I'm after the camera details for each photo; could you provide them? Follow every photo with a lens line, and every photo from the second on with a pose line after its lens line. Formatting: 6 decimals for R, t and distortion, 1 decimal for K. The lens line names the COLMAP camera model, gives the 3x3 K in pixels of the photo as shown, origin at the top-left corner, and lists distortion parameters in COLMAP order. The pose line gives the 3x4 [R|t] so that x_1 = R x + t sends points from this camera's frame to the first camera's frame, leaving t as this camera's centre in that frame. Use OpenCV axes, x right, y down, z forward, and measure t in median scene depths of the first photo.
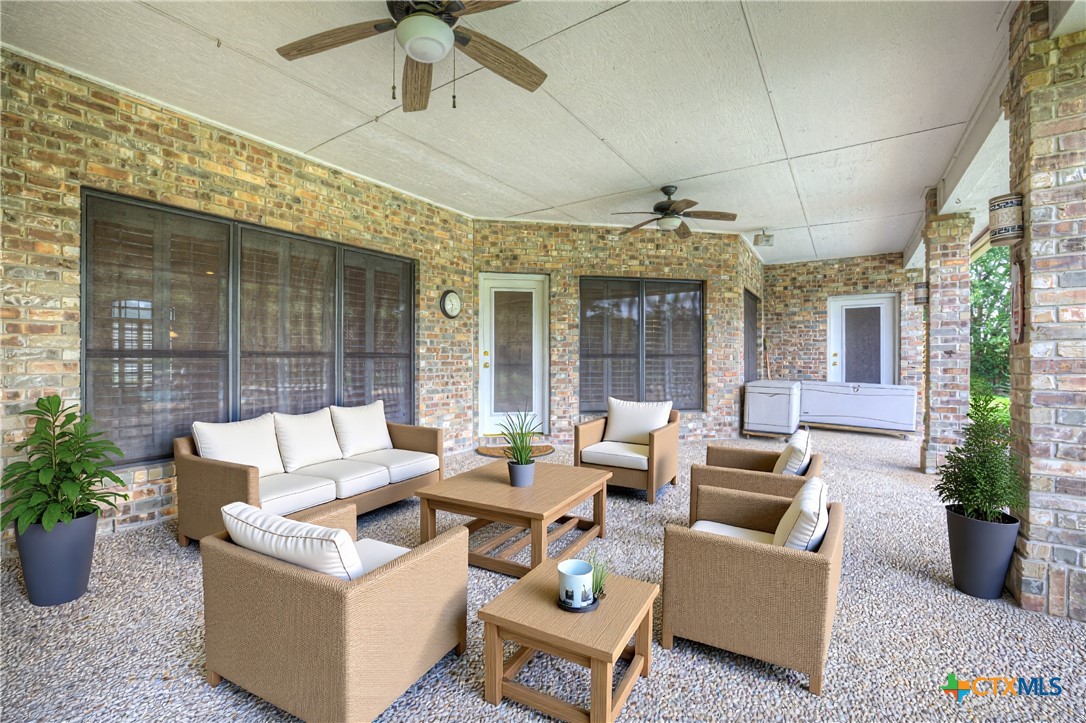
lens RADIAL K [[481.3, 0, 552.6], [0, 481.3, 359.7], [0, 0, 1]] dist [-0.001283, 0.007191]
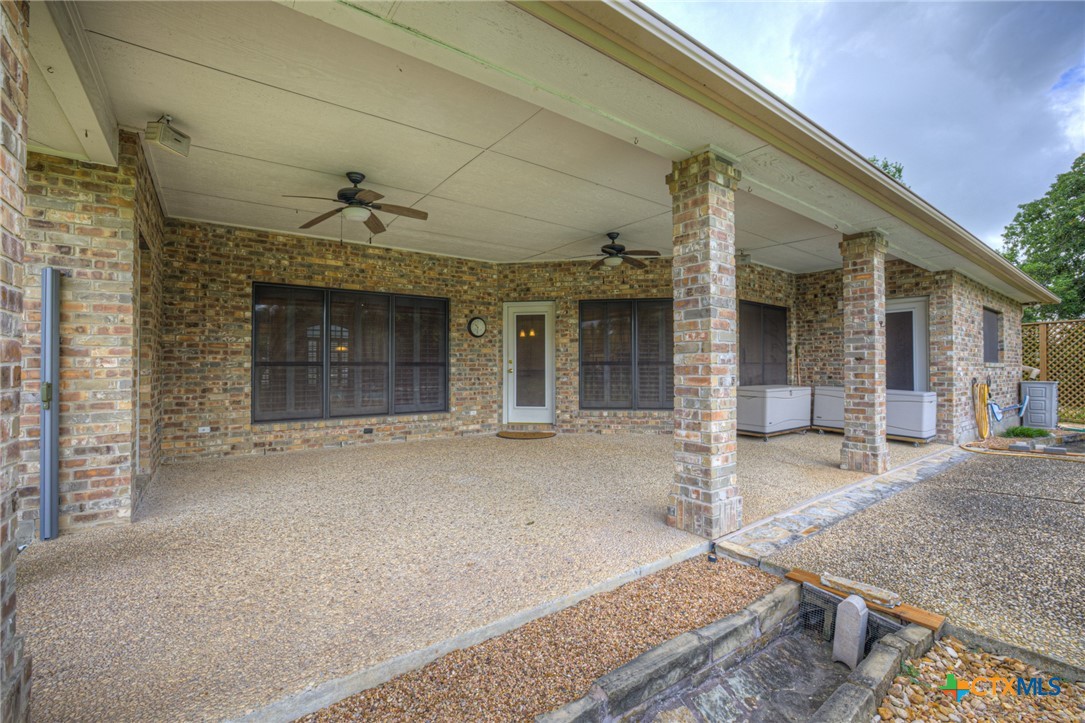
lens RADIAL K [[478.5, 0, 543.3], [0, 478.5, 361.7], [0, 0, 1]] dist [-0.000414, -0.000760]
pose [[0.936808, -0.006694, -0.349780, 0.482022], [0.002918, 0.999932, -0.011320, 0.001453], [0.349832, 0.009584, 0.936763, -0.248634]]
